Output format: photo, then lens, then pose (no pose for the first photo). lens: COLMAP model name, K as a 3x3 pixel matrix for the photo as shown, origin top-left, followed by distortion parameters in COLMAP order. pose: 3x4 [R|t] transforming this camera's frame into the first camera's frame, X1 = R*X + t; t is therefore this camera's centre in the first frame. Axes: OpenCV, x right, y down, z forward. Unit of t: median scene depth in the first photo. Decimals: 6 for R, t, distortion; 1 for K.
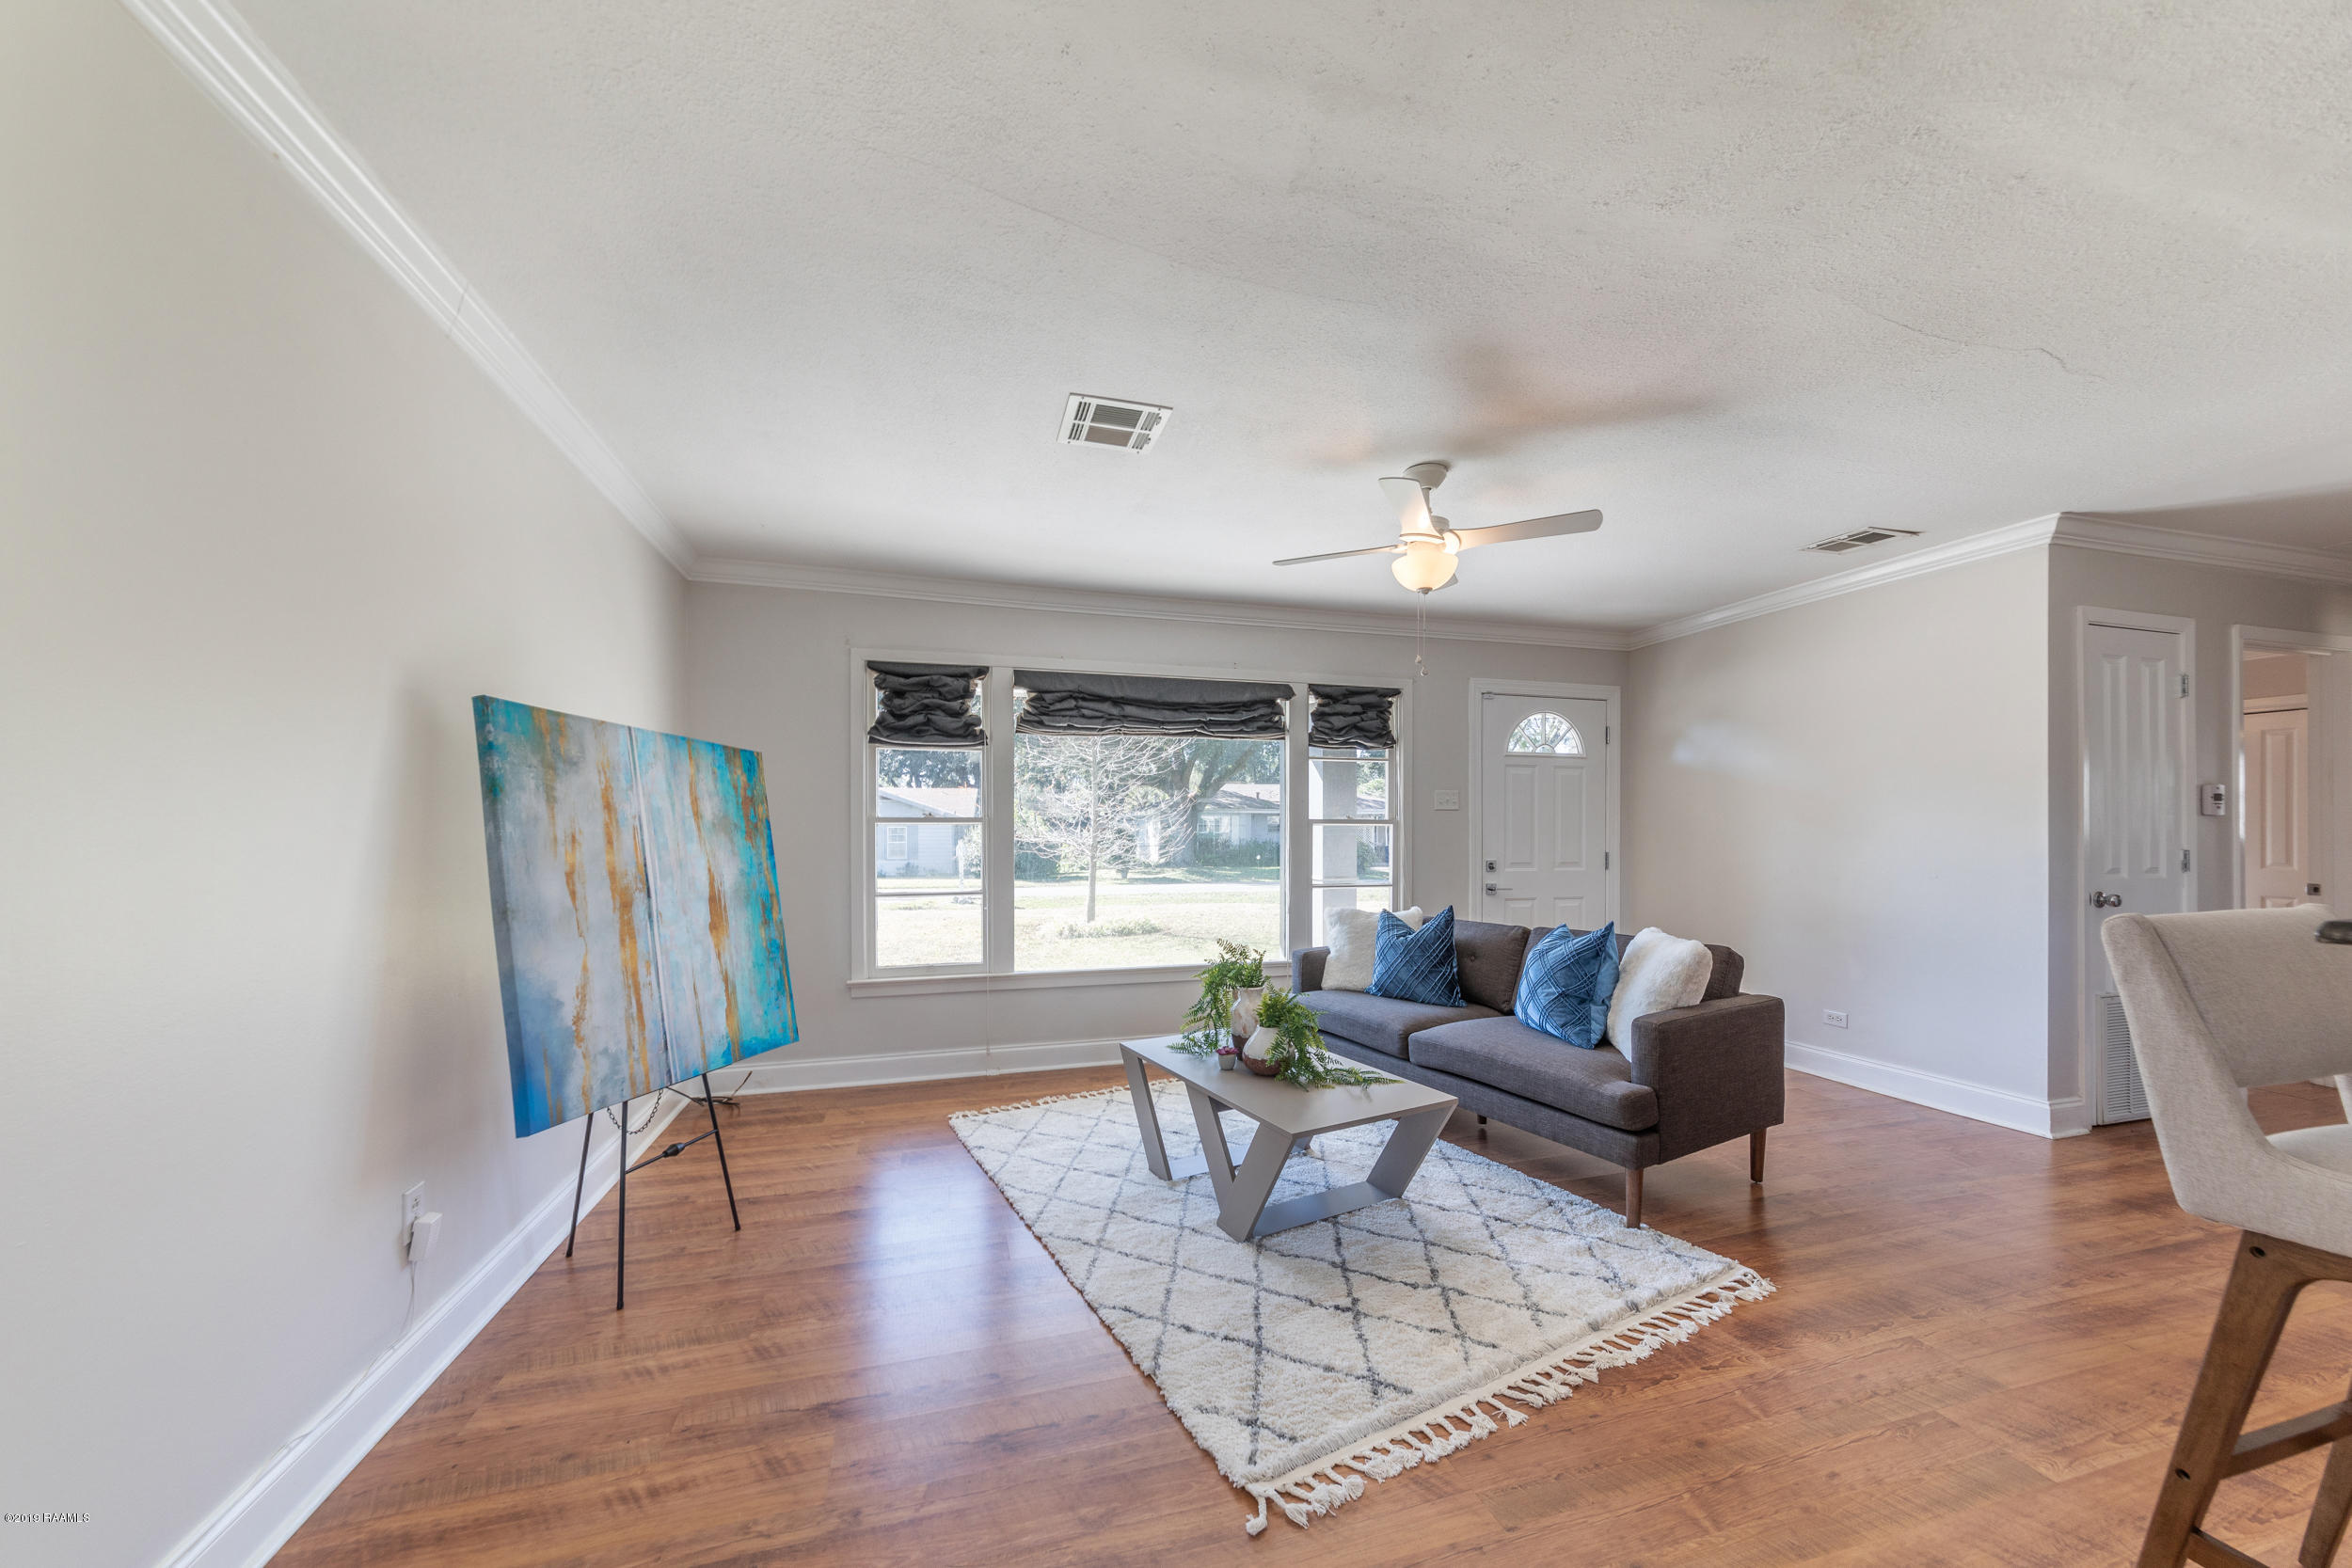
lens RADIAL K [[826.0, 0, 1165.7], [0, 826.0, 834.1], [0, 0, 1]] dist [0.002053, 0.000304]
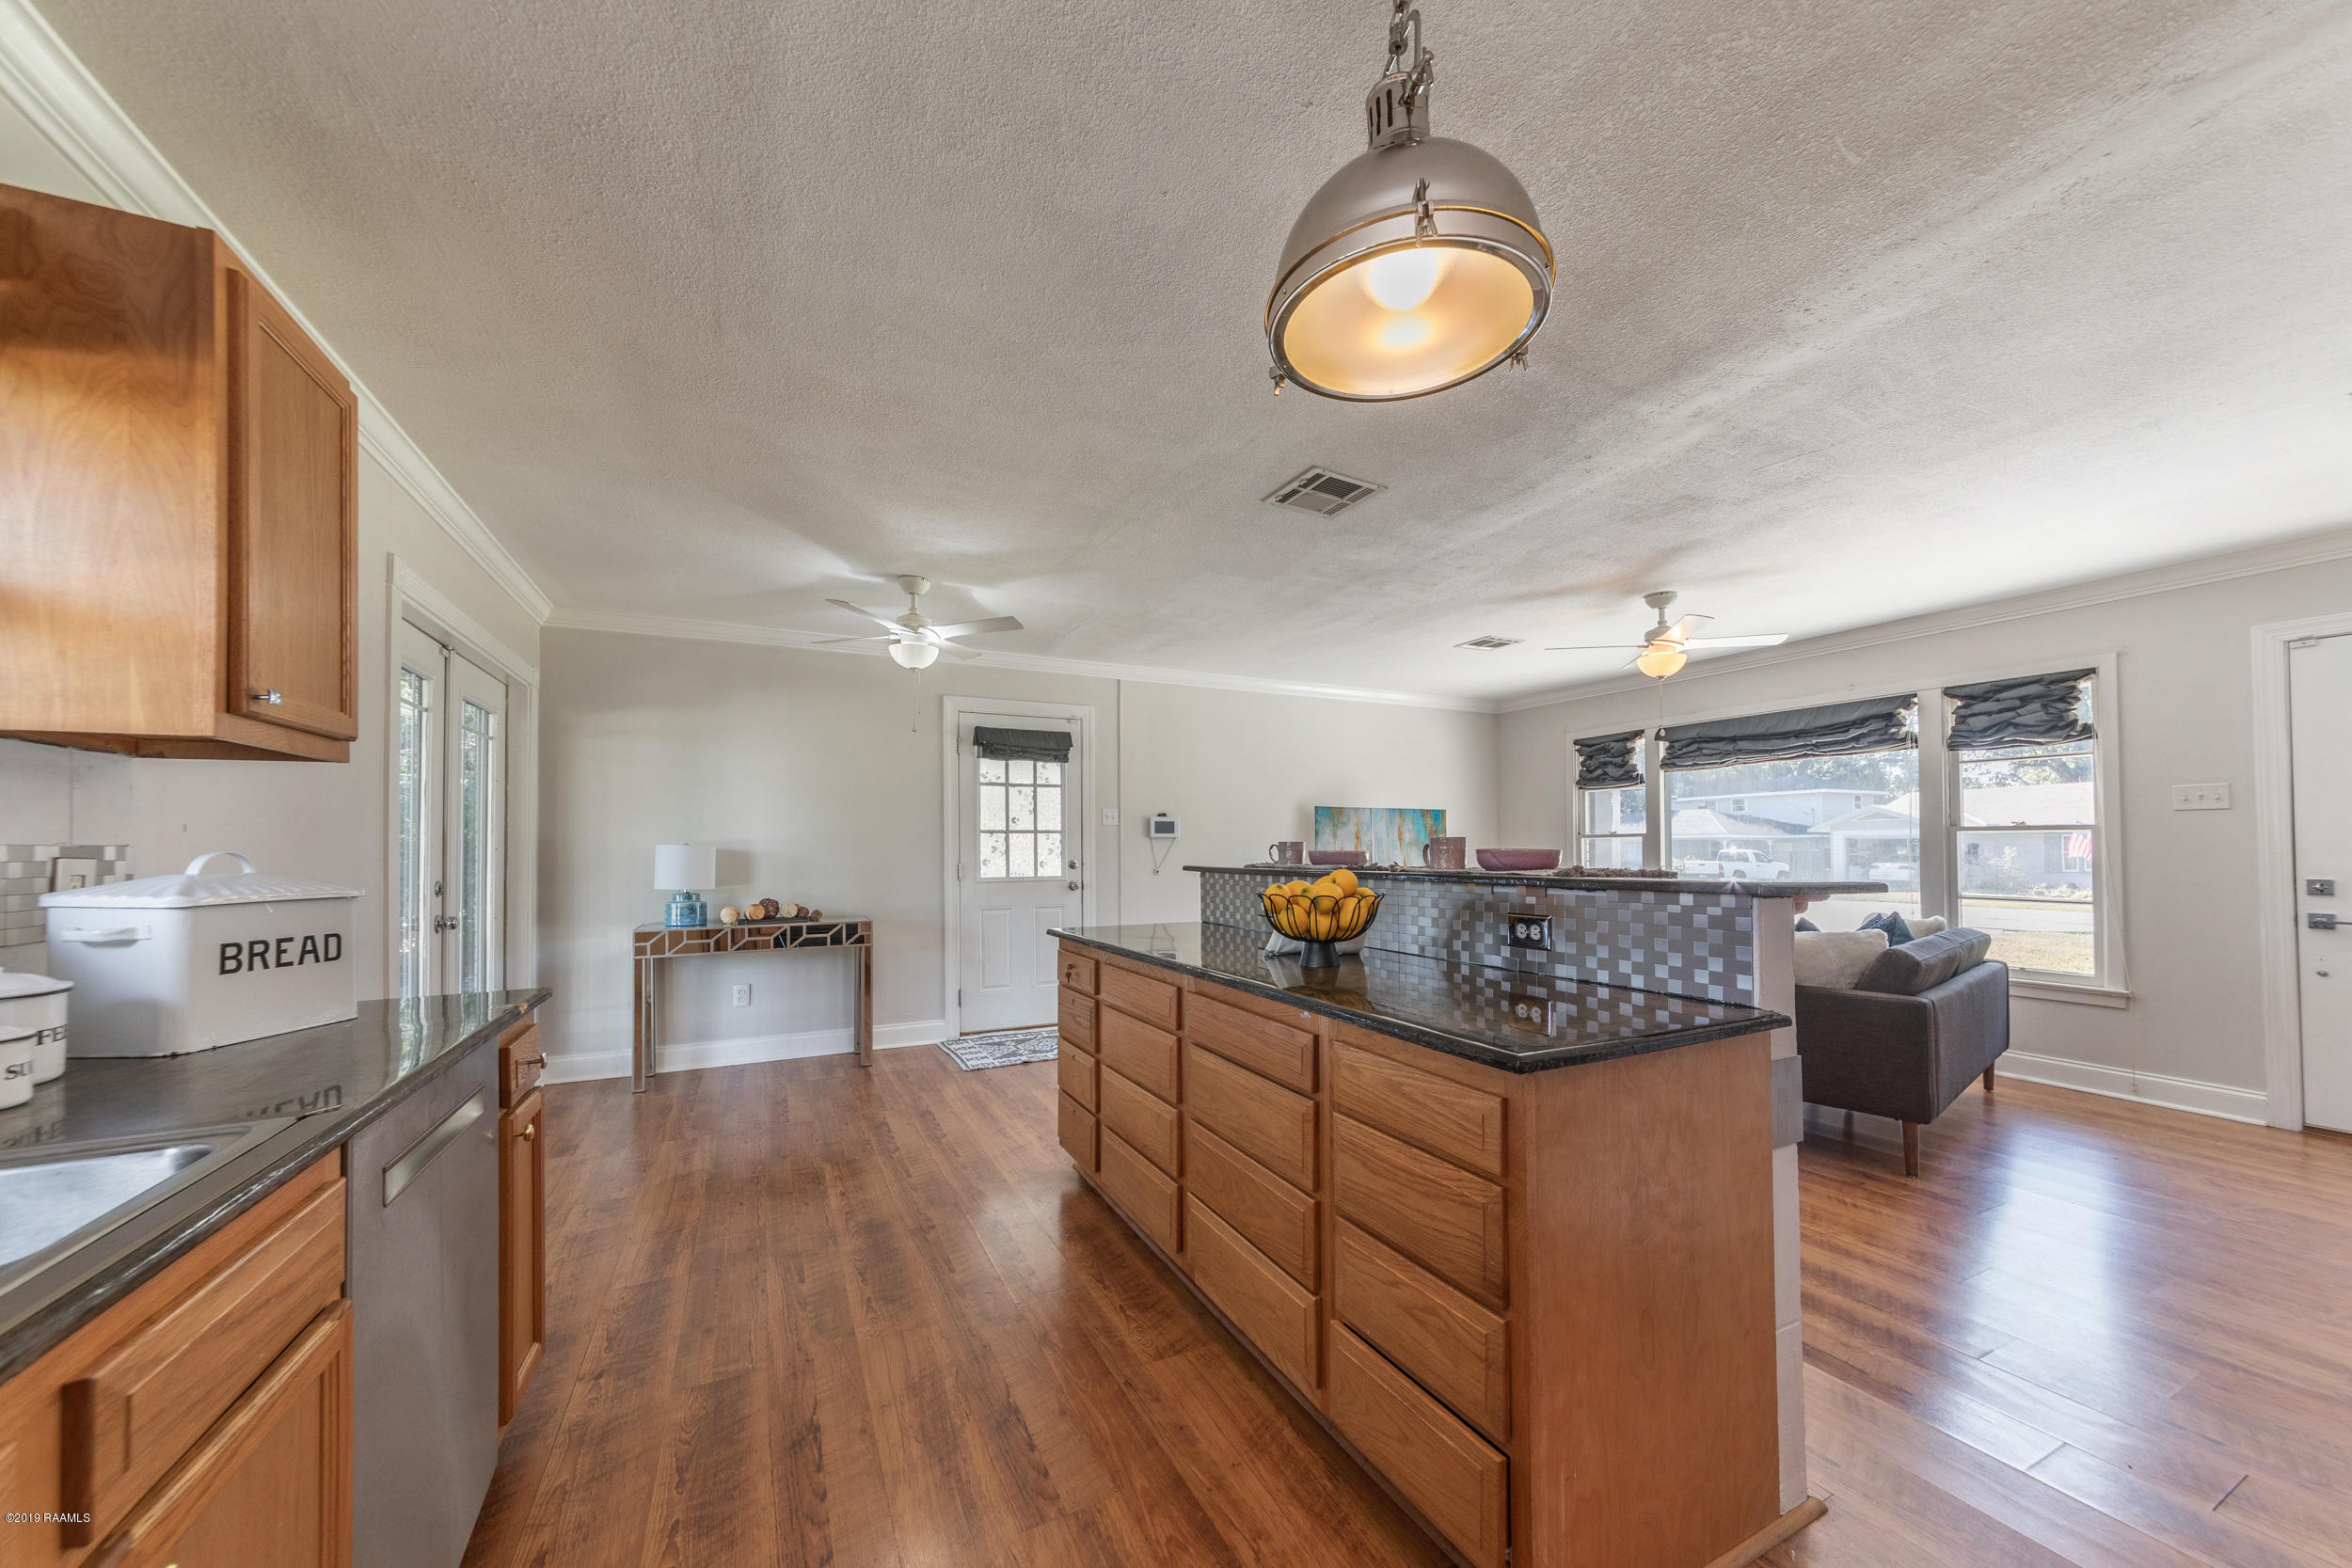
lens RADIAL K [[826.0, 0, 1172.4], [0, 826.0, 841.3], [0, 0, 1]] dist [0.002053, 0.000304]
pose [[0.192934, -0.013843, -0.981114, 1.000501], [0.004739, 0.999902, -0.013177, 0.005199], [0.981200, -0.002107, 0.192981, -0.069162]]
